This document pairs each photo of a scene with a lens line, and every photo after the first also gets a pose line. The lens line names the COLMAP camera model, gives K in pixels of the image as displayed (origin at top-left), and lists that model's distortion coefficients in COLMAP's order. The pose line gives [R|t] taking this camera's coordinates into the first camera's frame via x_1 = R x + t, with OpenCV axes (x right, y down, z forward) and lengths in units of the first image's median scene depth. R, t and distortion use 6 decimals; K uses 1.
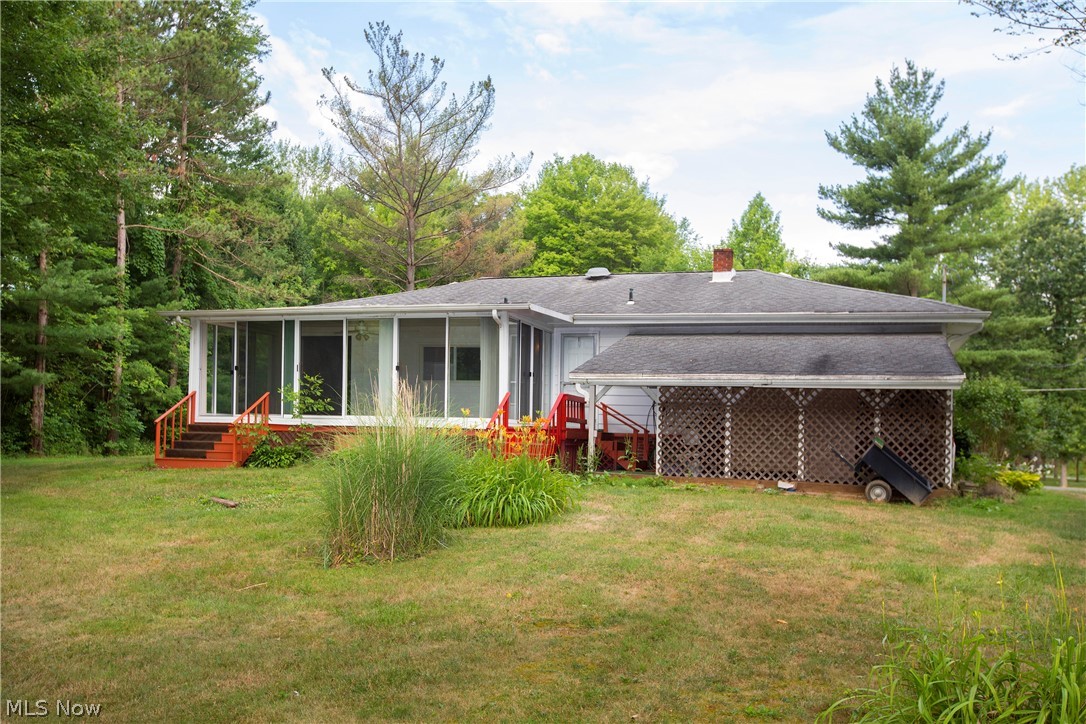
lens RADIAL K [[1075.9, 0, 542.3], [0, 1075.9, 360.4], [0, 0, 1]] dist [0.020240, 0.000000]
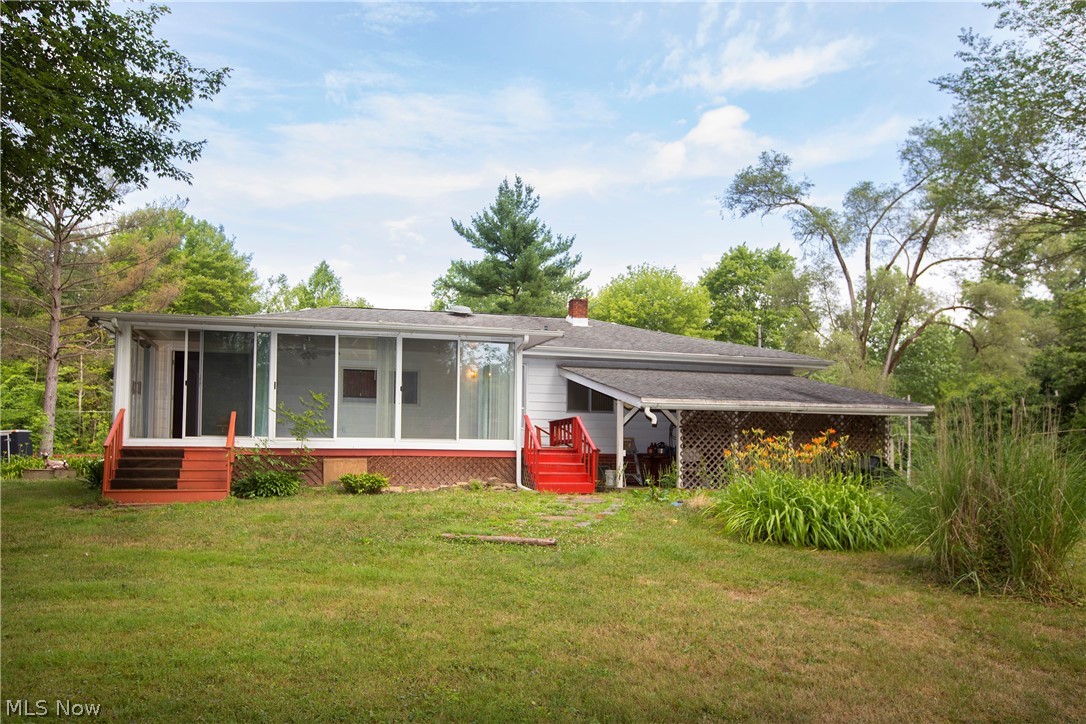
lens RADIAL K [[810.7, 0, 543.0], [0, 810.7, 370.1], [0, 0, 1]] dist [-0.006184, -0.000429]
pose [[0.828906, 0.044846, 0.557588, -0.400681], [-0.025072, 0.998758, -0.043057, 0.017440], [-0.558826, 0.021710, 0.829000, 0.297823]]
